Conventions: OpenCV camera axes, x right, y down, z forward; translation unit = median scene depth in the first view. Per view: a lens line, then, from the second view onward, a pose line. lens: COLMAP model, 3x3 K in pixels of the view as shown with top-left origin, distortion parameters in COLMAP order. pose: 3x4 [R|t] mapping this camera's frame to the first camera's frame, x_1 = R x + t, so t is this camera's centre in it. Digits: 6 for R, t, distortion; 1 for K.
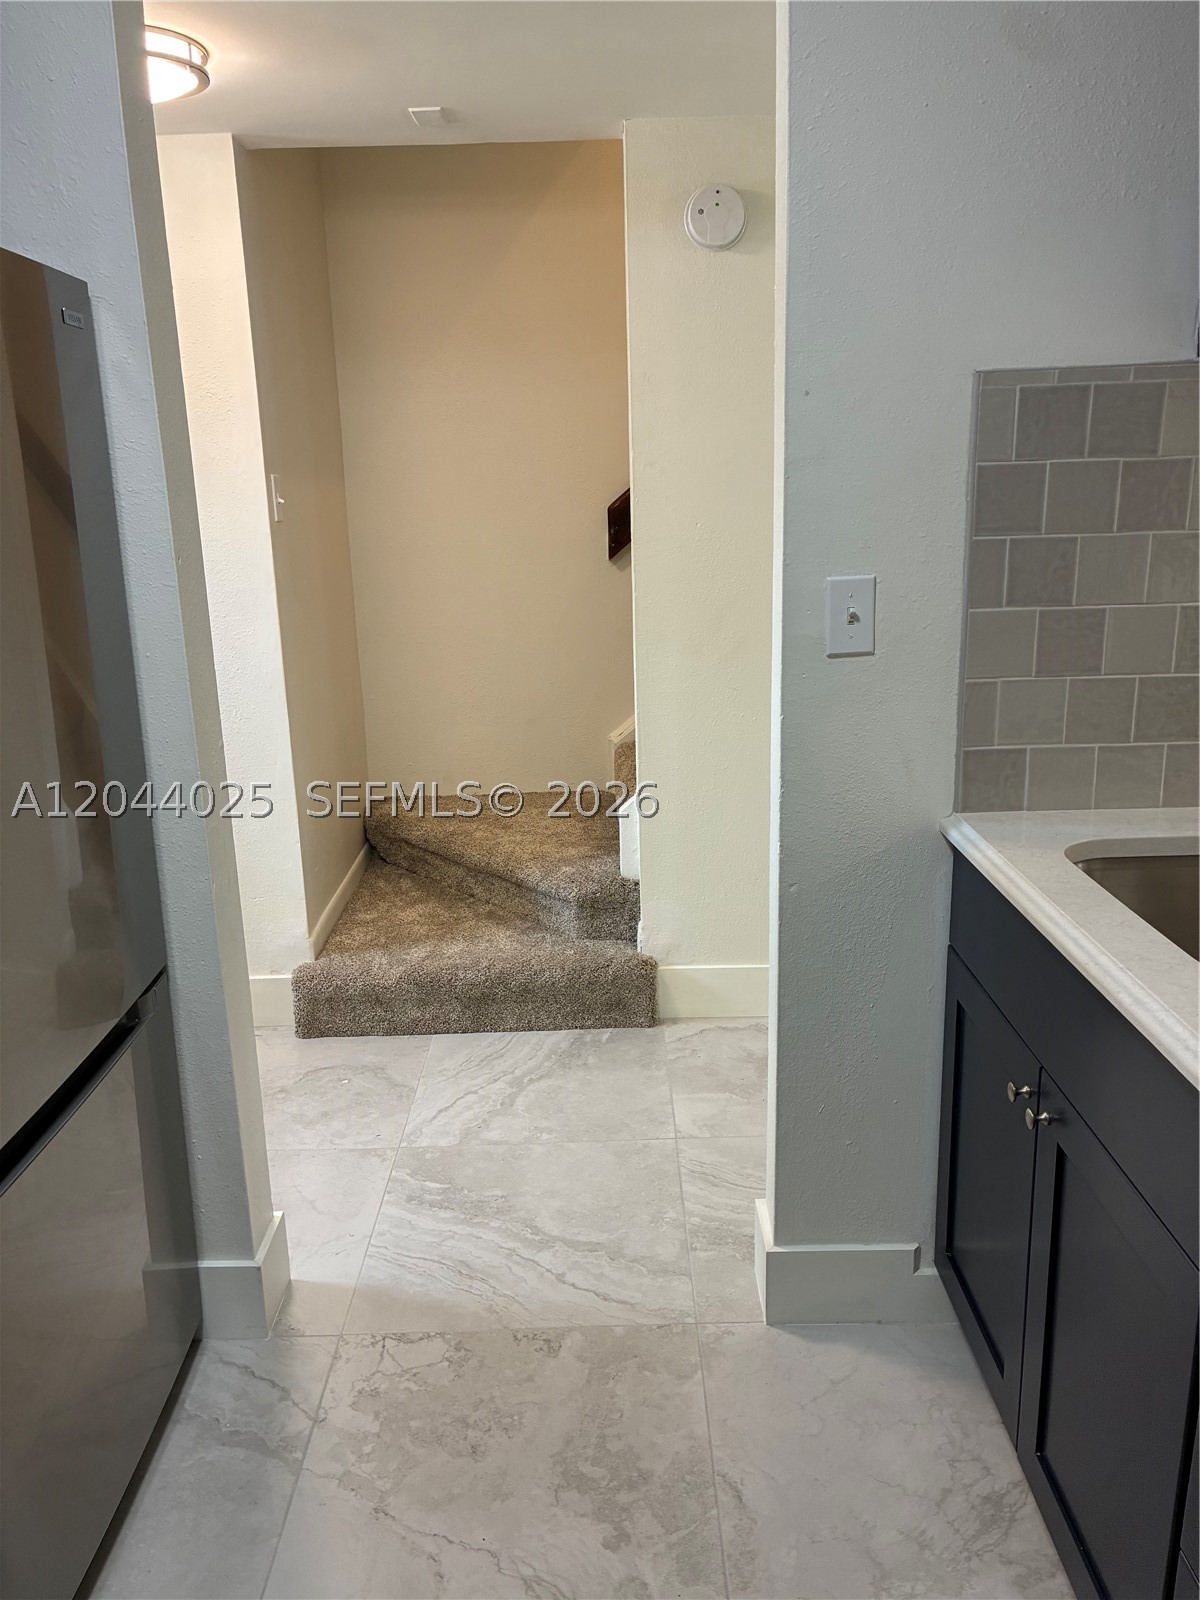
lens RADIAL K [[1228.2, 0, 599.8], [0, 1228.2, 802.6], [0, 0, 1]] dist [0.052649, -0.062613]
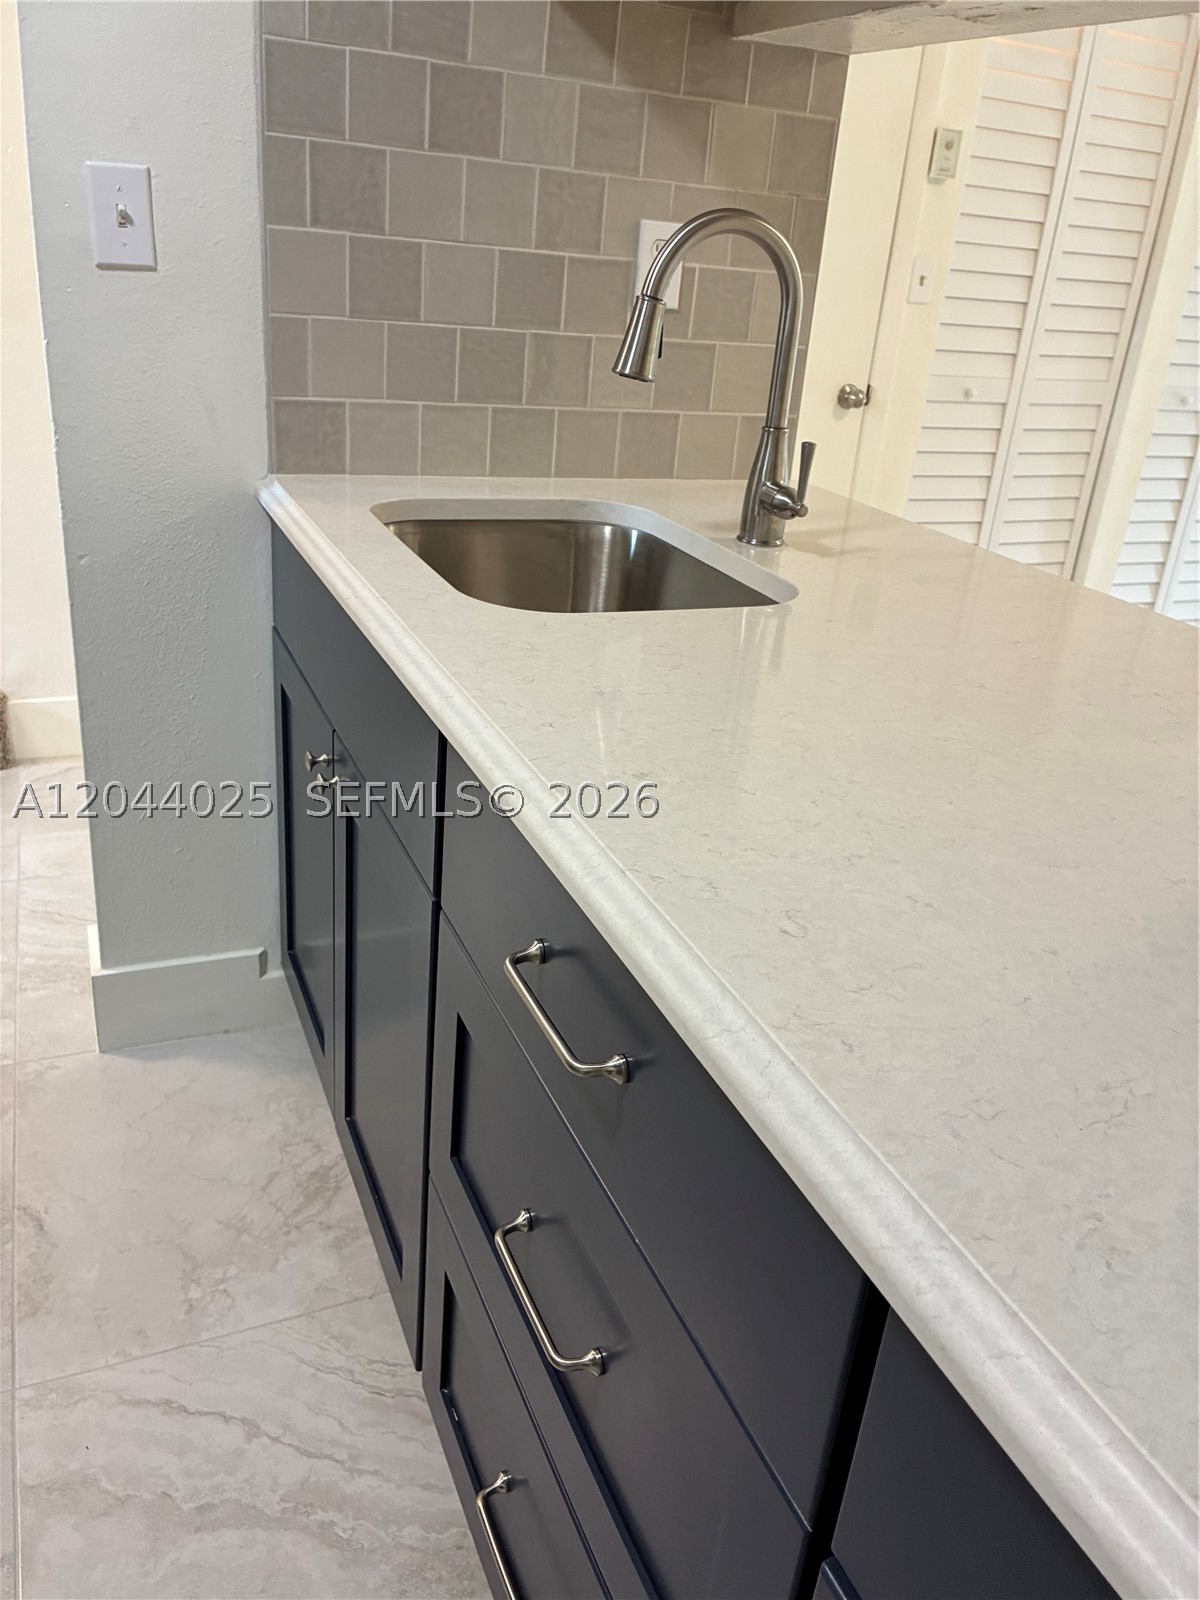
lens RADIAL K [[1228.2, 0, 605.2], [0, 1228.2, 807.8], [0, 0, 1]] dist [0.052649, -0.062613]
pose [[0.914616, -0.070622, 0.398108, 0.141419], [-0.003655, 0.983143, 0.182800, 0.083738], [-0.404307, -0.168646, 0.898940, 0.060107]]
